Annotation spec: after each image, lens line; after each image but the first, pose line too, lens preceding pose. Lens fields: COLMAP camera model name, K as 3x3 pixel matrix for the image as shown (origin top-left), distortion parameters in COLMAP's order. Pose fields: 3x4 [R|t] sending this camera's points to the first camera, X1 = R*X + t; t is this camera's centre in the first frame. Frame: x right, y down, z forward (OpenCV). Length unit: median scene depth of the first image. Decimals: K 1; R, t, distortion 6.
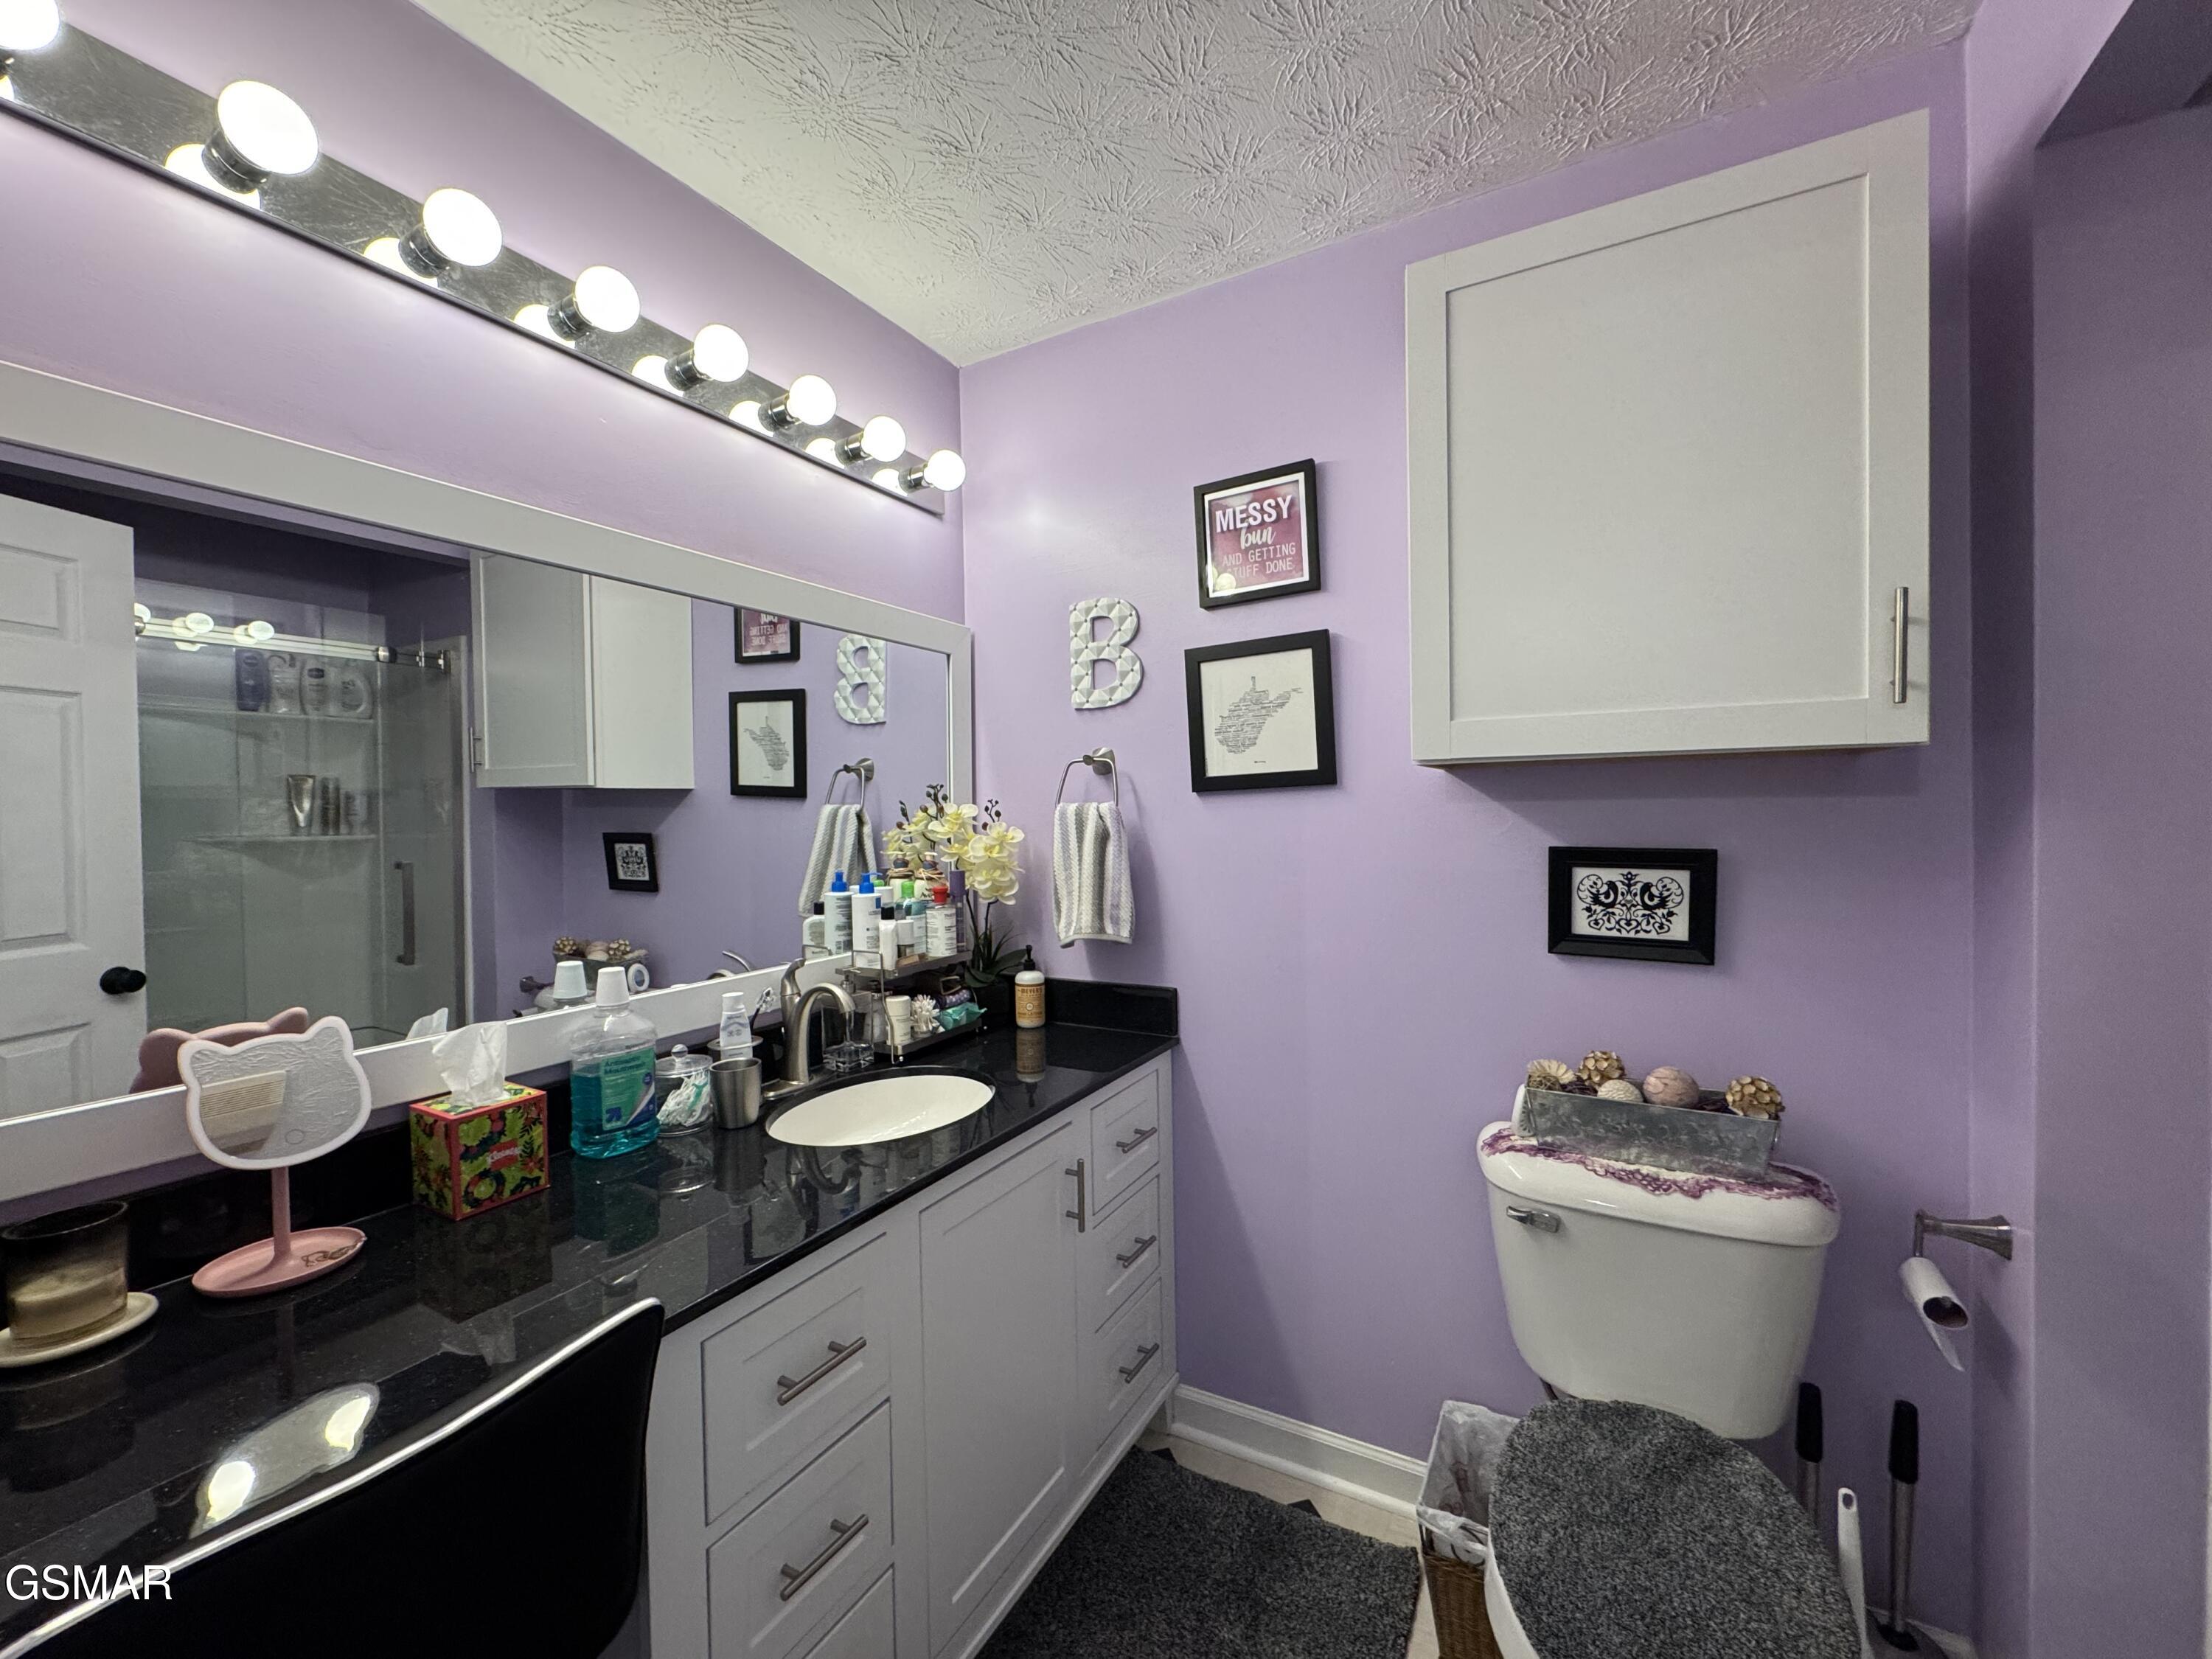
lens RADIAL K [[884.3, 0, 1102.6], [0, 884.3, 828.0], [0, 0, 1]] dist [-0.002185, -0.000048]
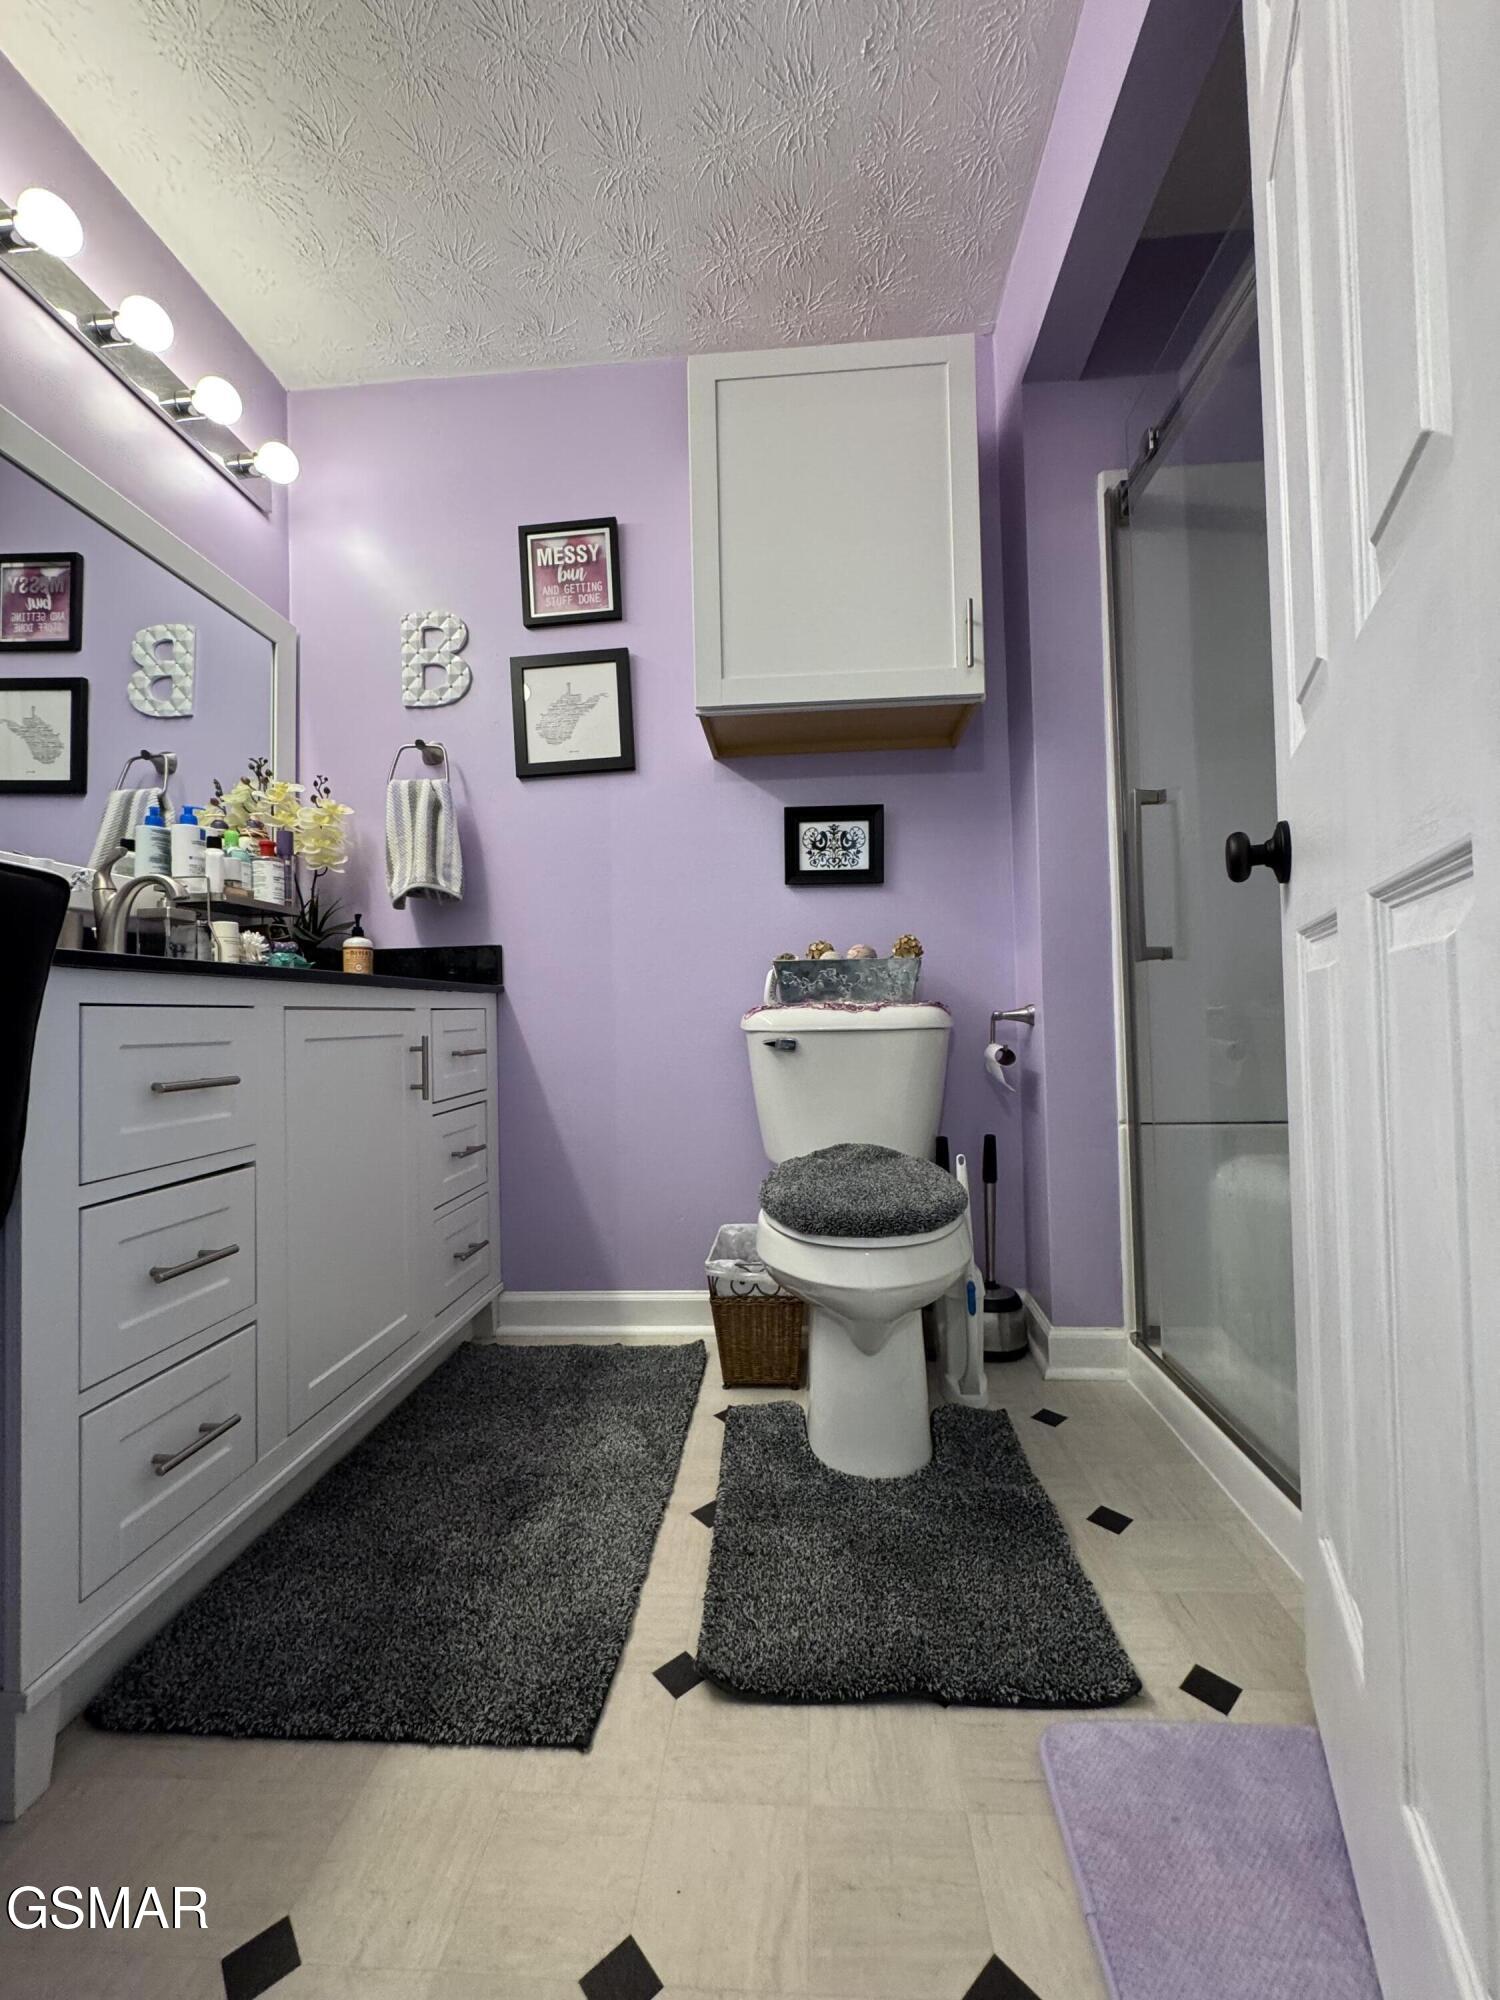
lens RADIAL K [[798.0, 0, 752.9], [0, 798.0, 994.9], [0, 0, 1]] dist [-0.003015, 0.000189]
pose [[0.903417, 0.007605, 0.428696, -0.070888], [0.014559, 0.998722, -0.048397, 0.318678], [-0.428516, 0.049964, 0.902152, -0.095654]]
